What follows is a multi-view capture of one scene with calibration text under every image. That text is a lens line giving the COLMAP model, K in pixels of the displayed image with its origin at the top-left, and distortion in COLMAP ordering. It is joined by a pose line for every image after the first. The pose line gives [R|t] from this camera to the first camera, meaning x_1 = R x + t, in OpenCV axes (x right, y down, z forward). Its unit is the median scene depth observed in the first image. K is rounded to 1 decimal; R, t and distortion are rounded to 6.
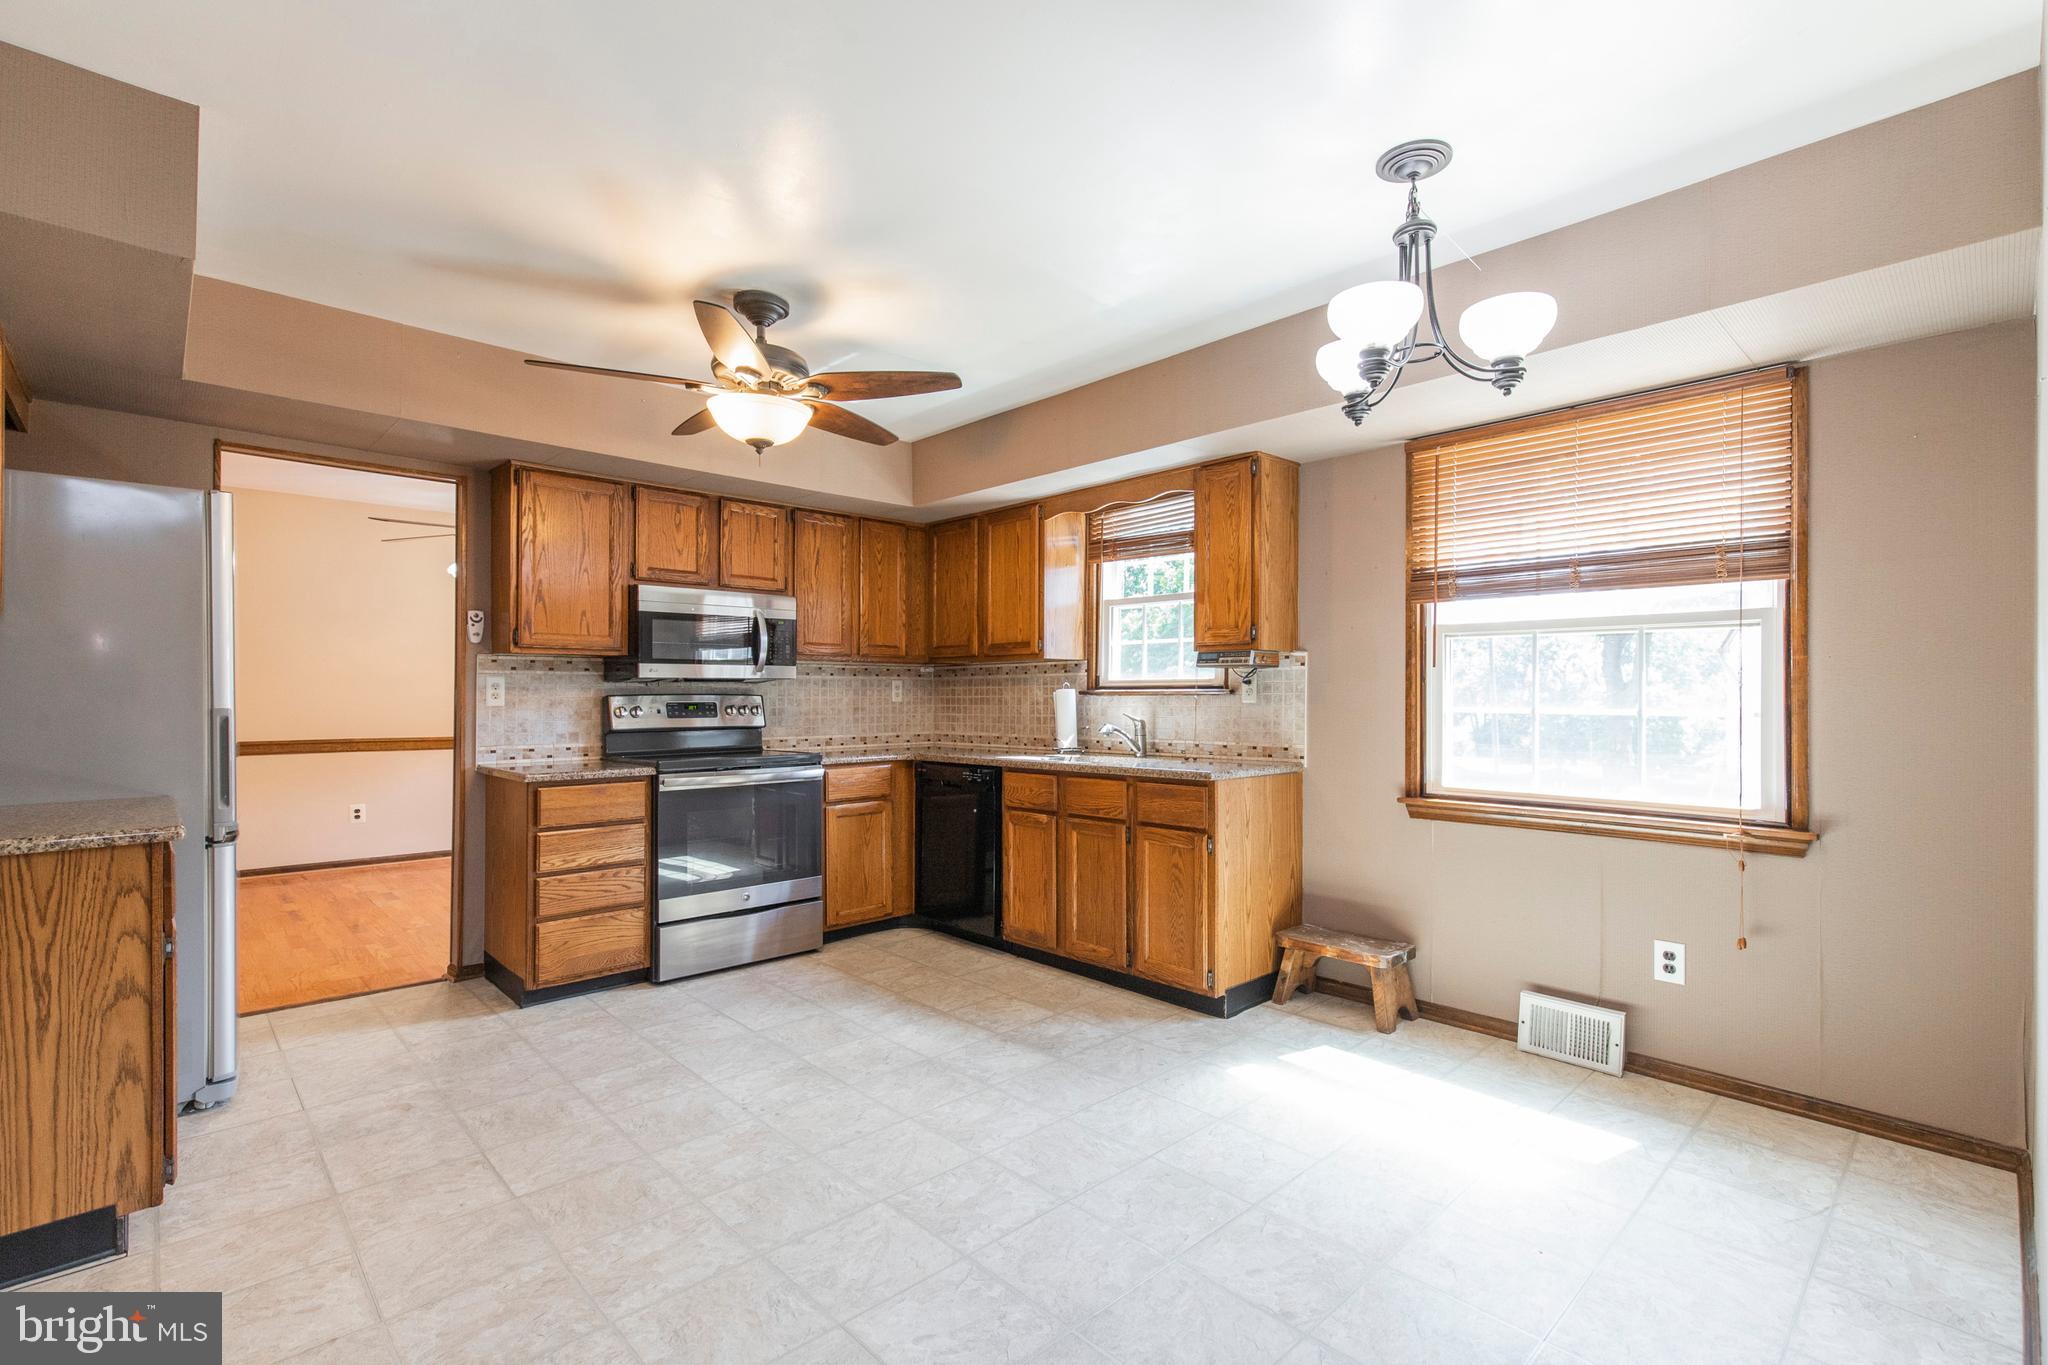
lens RADIAL K [[946.8, 0, 1035.4], [0, 946.8, 690.6], [0, 0, 1]] dist [0.006140, -0.002308]
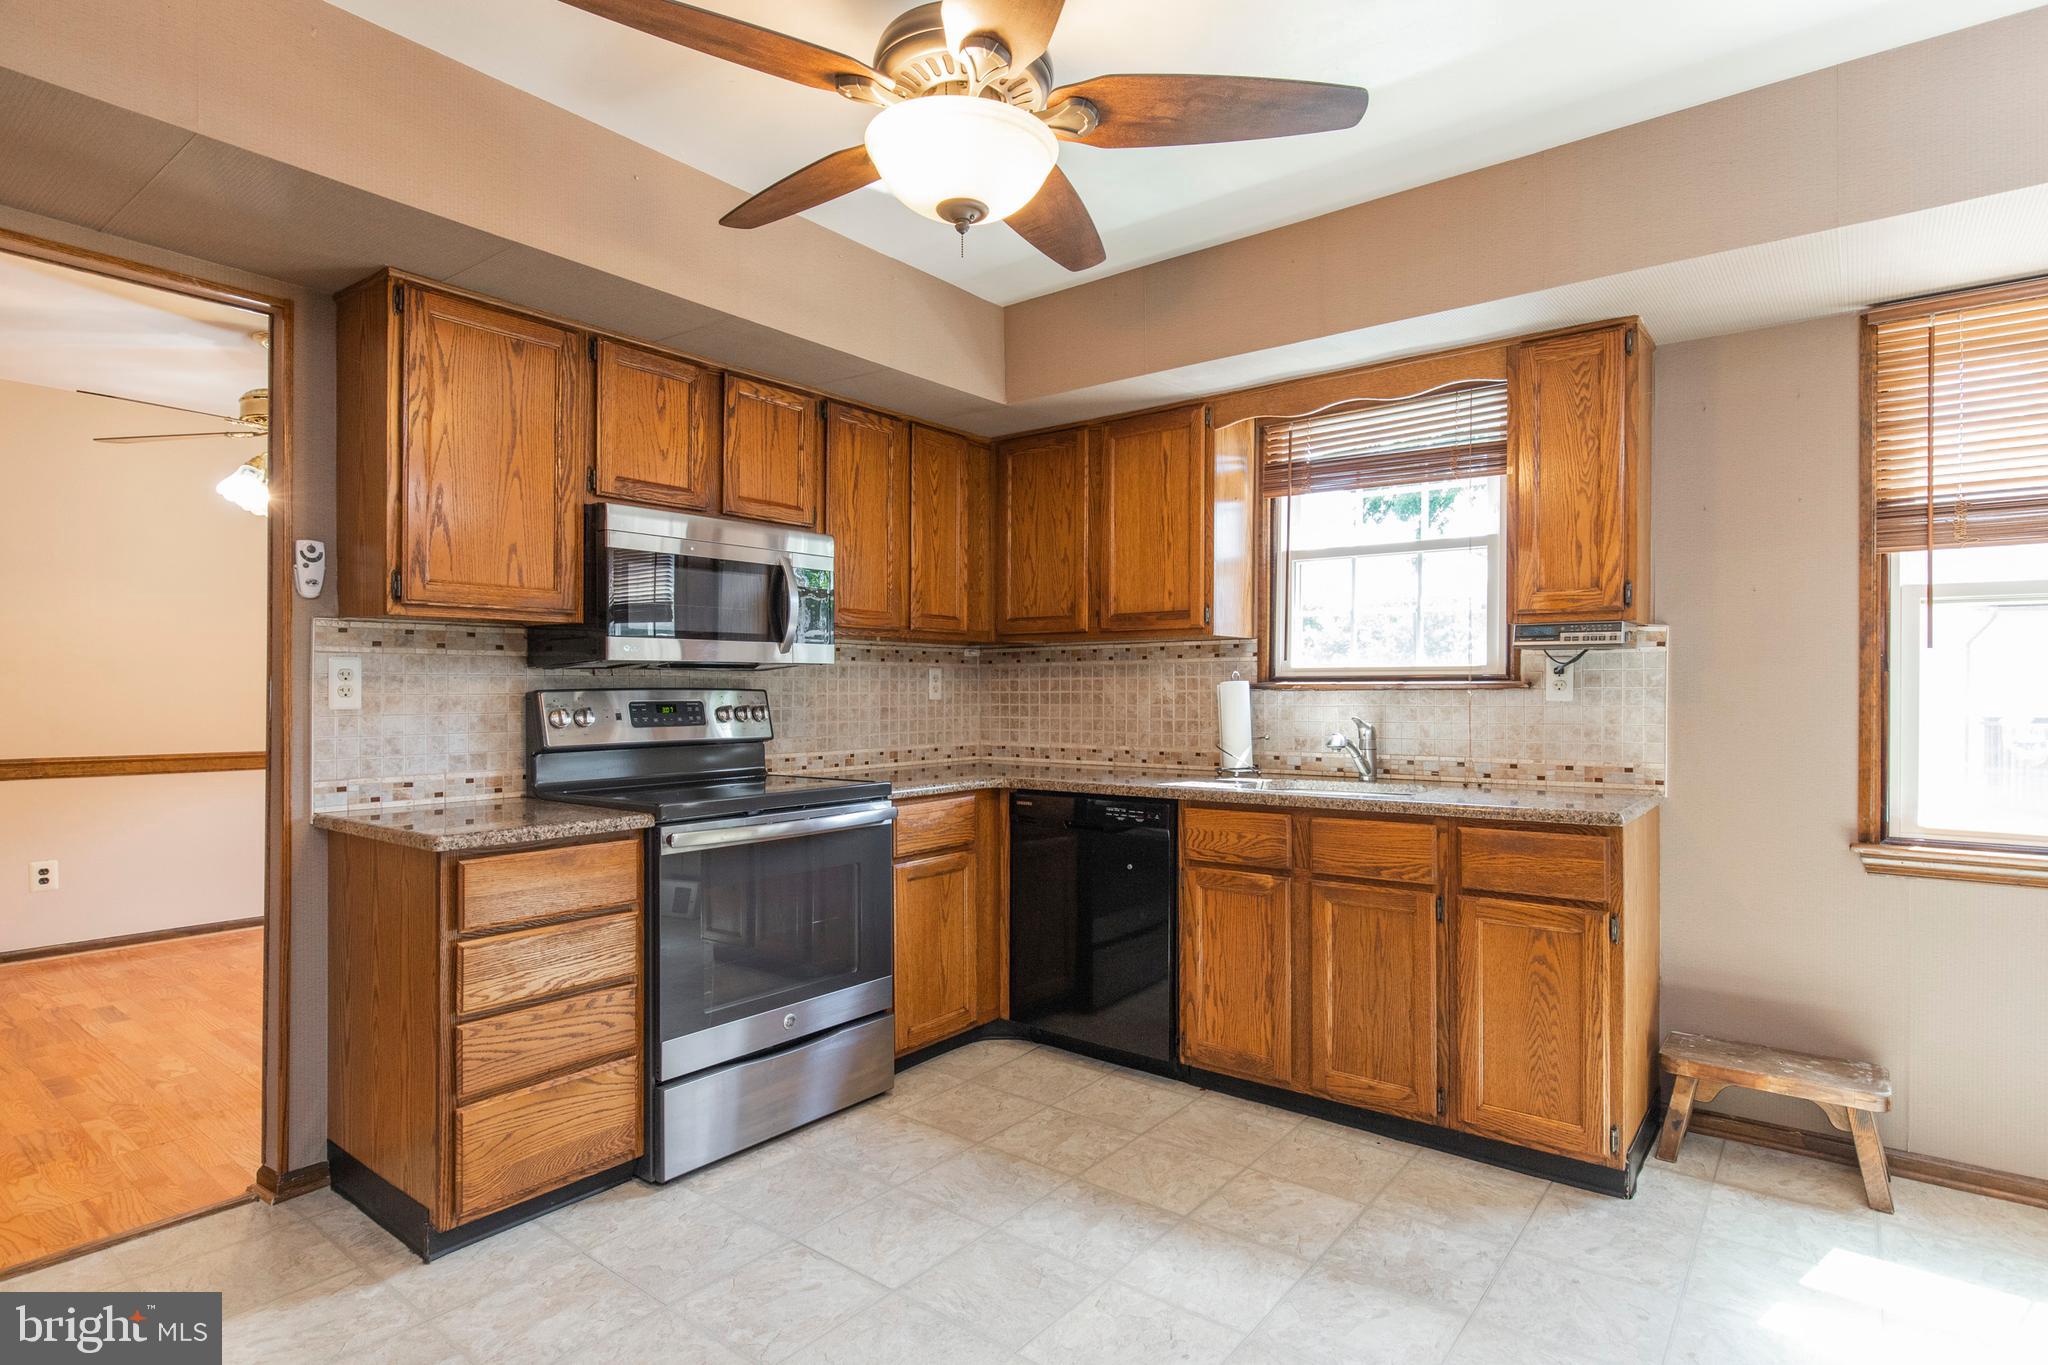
lens RADIAL K [[1061.8, 0, 1038.5], [0, 1061.8, 689.6], [0, 0, 1]] dist [-0.001293, 0.000360]
pose [[0.988378, -0.000150, 0.152019, -0.261684], [-0.000680, 0.999985, 0.005405, 0.000722], [-0.152017, -0.005446, 0.988363, 0.314328]]
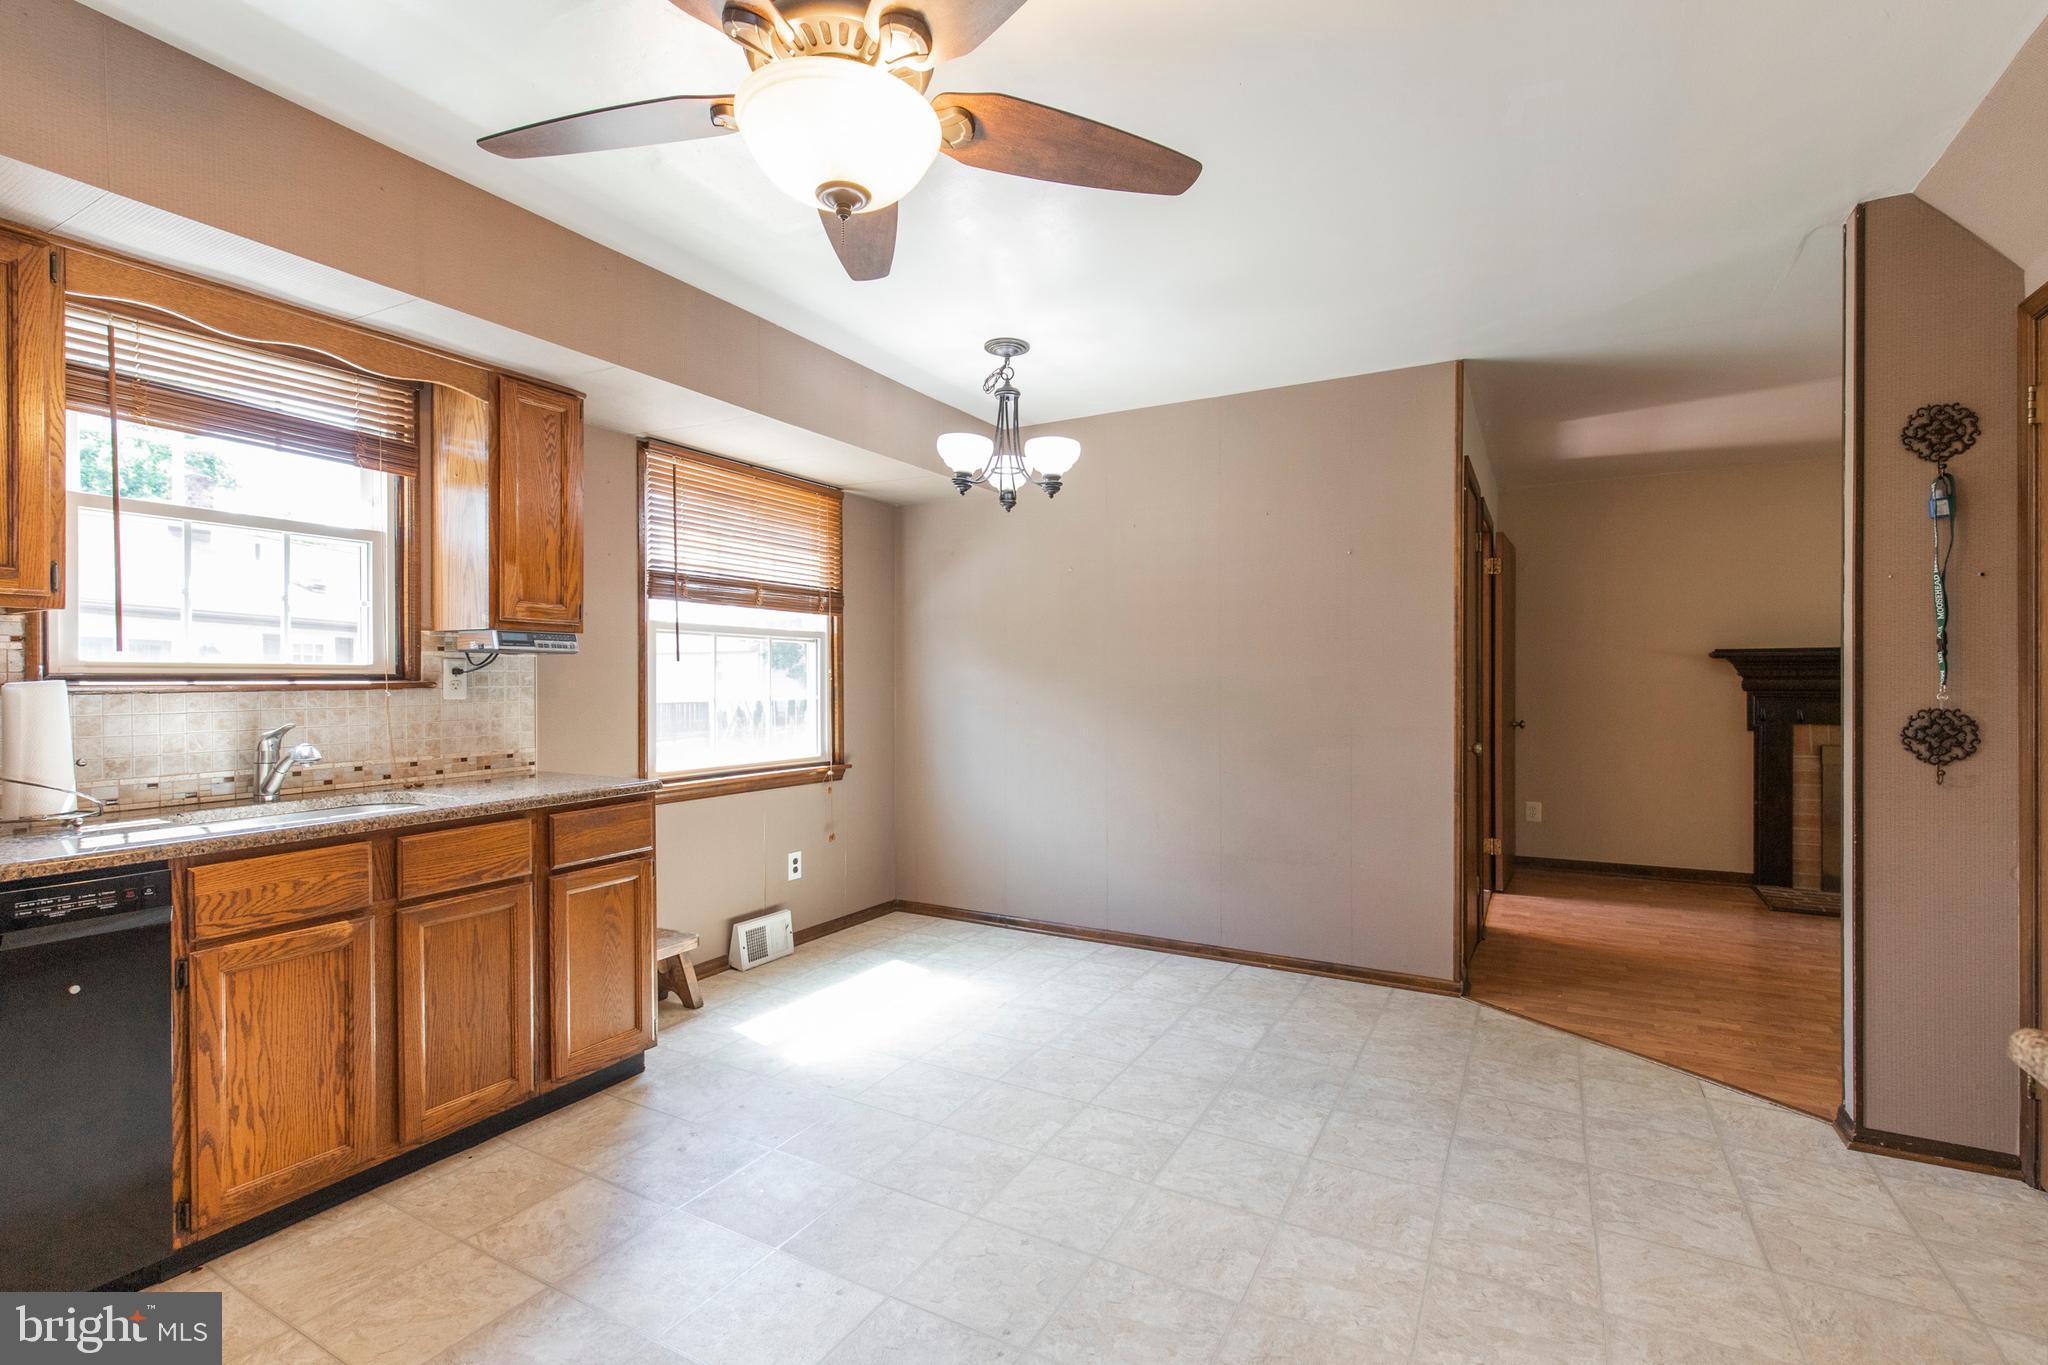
lens RADIAL K [[933.0, 0, 1024.0], [0, 933.0, 682.5], [0, 0, 1]] dist [0.000446, -0.000252]
pose [[-0.306119, -0.003762, 0.951986, -0.611540], [-0.002982, 0.999991, 0.002993, -0.003918], [-0.951989, -0.001923, -0.306127, 0.817357]]
